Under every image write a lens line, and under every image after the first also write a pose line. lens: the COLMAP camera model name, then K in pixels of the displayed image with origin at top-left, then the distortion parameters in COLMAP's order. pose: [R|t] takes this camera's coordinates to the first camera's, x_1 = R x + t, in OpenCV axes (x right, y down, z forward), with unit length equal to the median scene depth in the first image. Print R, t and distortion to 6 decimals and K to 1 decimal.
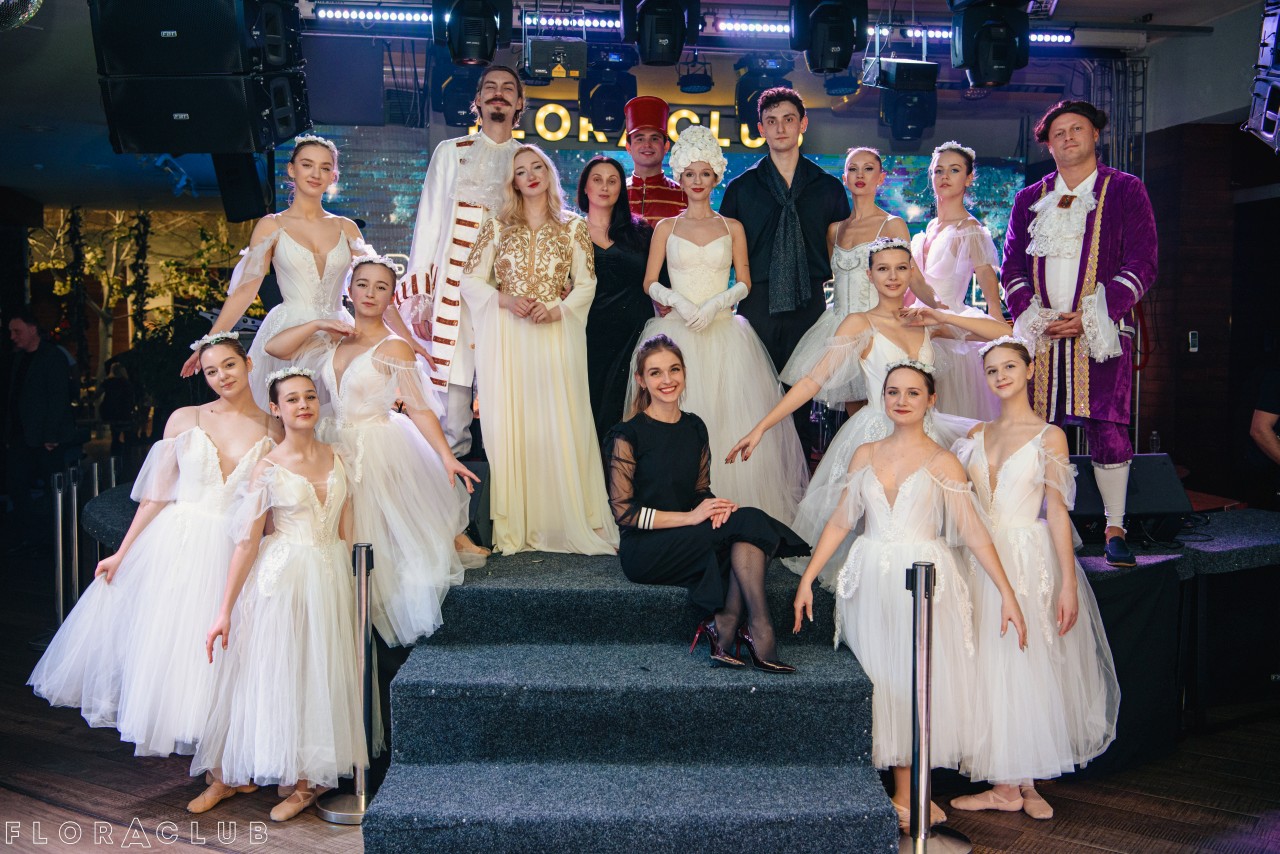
lens RADIAL K [[1348.6, 0, 638.0], [0, 1348.6, 425.2], [0, 0, 1]] dist [0.049890, 0.083367]
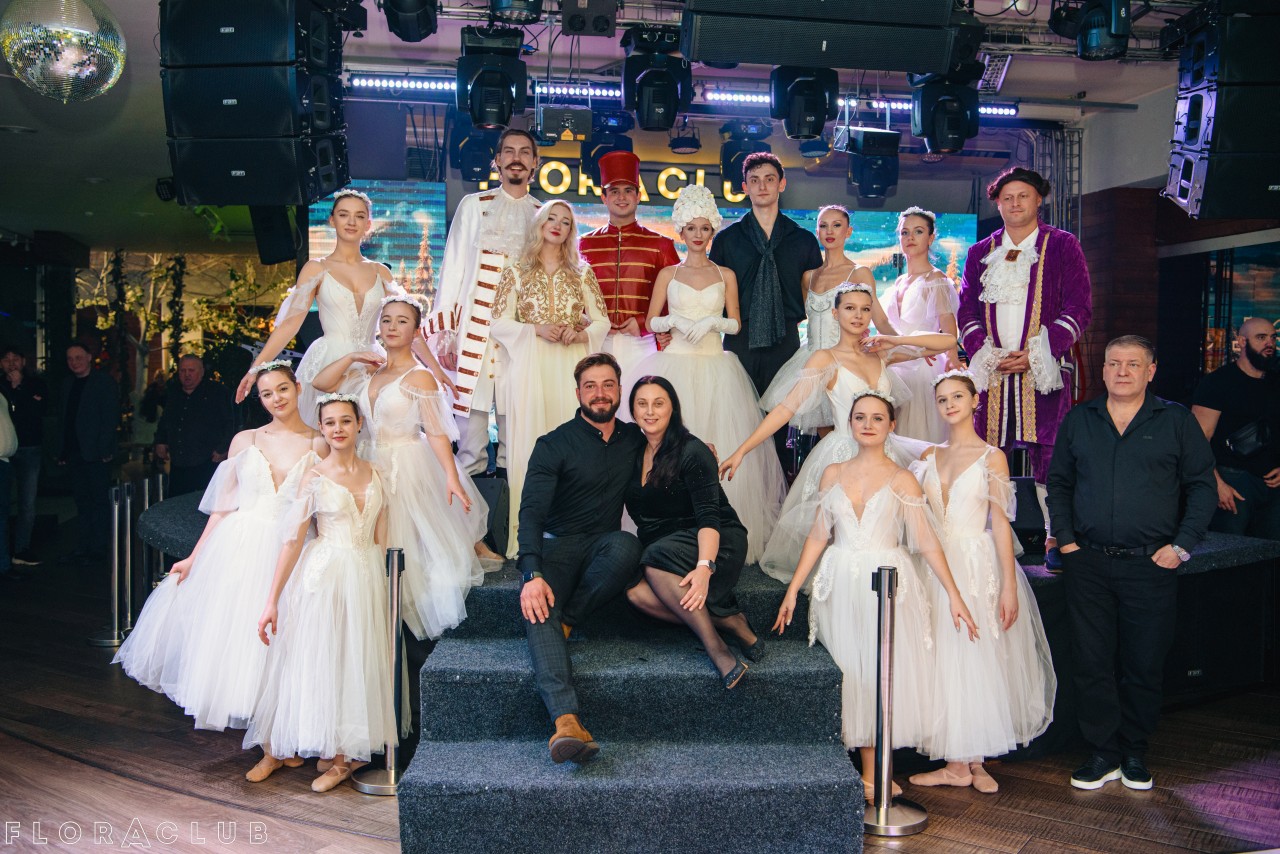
lens RADIAL K [[1253.7, 0, 639.2], [0, 1253.7, 424.4], [0, 0, 1]] dist [0.021293, 0.030144]
pose [[0.999872, 0.008016, 0.013817, -0.011531], [-0.007684, 0.999684, -0.023926, 0.006018], [-0.014004, 0.023817, 0.999618, -0.050140]]
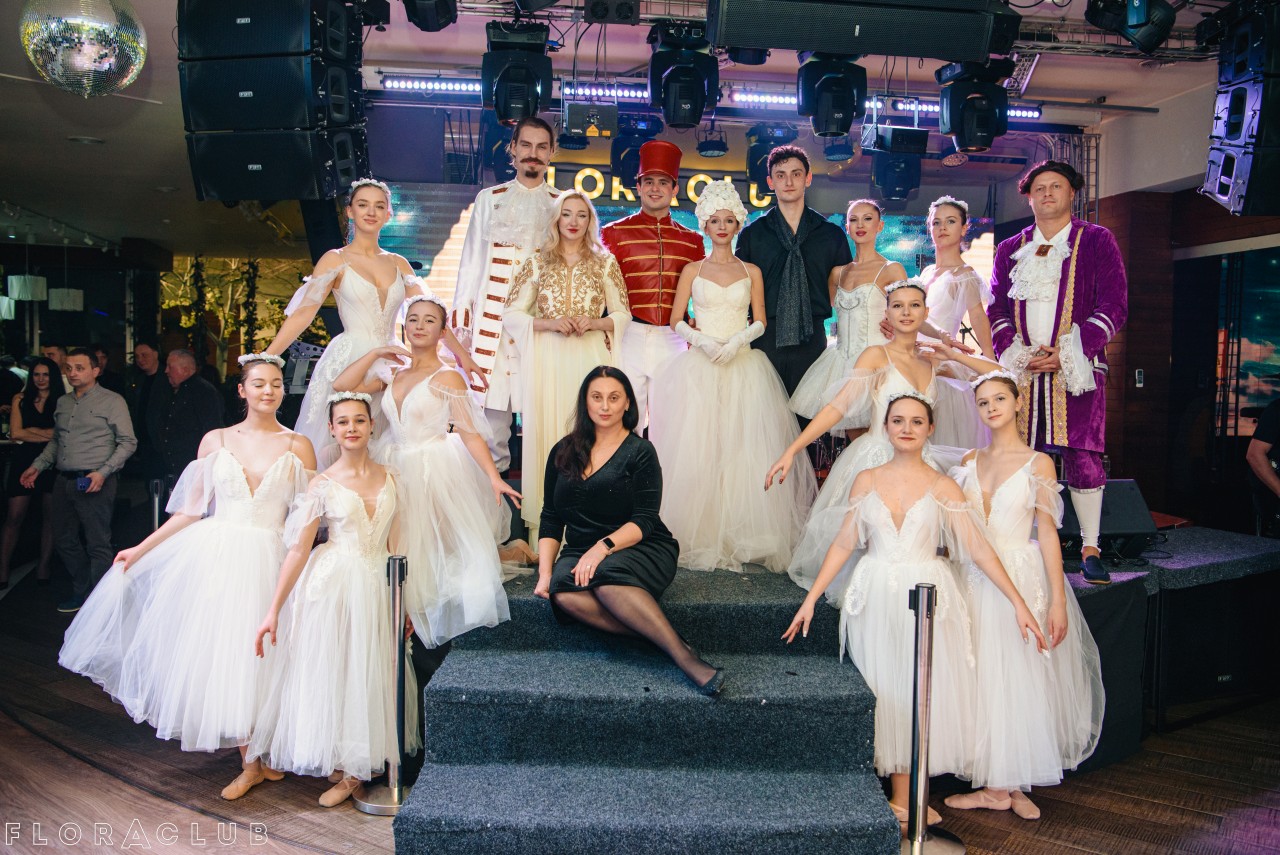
lens RADIAL K [[1086.8, 0, 640.1], [0, 1086.8, 424.6], [0, 0, 1]] dist [-0.016423, 0.012395]
pose [[0.999762, 0.013557, -0.017090, -0.000181], [-0.013748, 0.999844, -0.011112, -0.008753], [0.016937, 0.011344, 0.999792, 0.109525]]
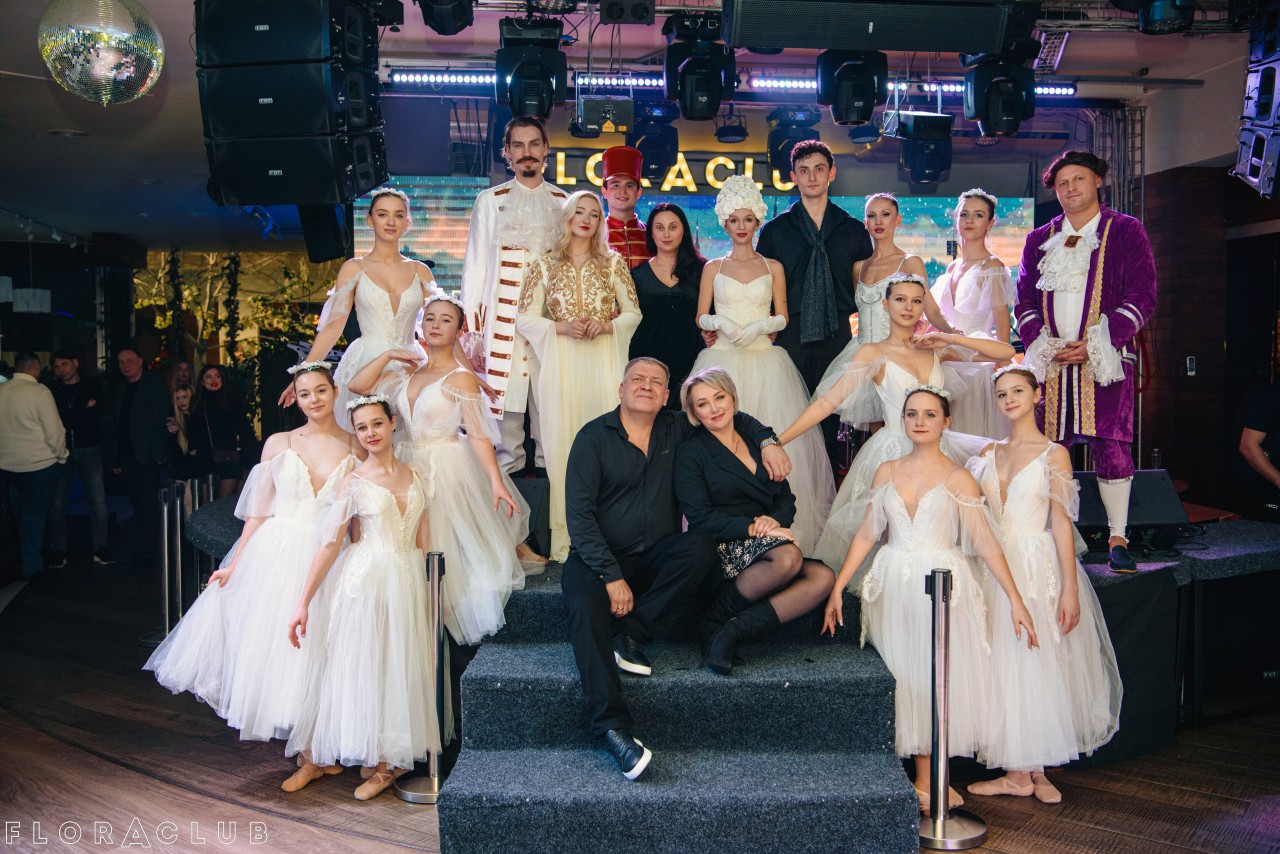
lens RADIAL K [[1246.2, 0, 636.3], [0, 1246.2, 424.1], [0, 0, 1]] dist [0.023782, 0.048454]
pose [[0.999429, -0.003483, -0.033620, -0.002117], [0.002978, 0.999882, -0.015066, -0.001780], [0.033669, 0.014957, 0.999321, -0.021364]]
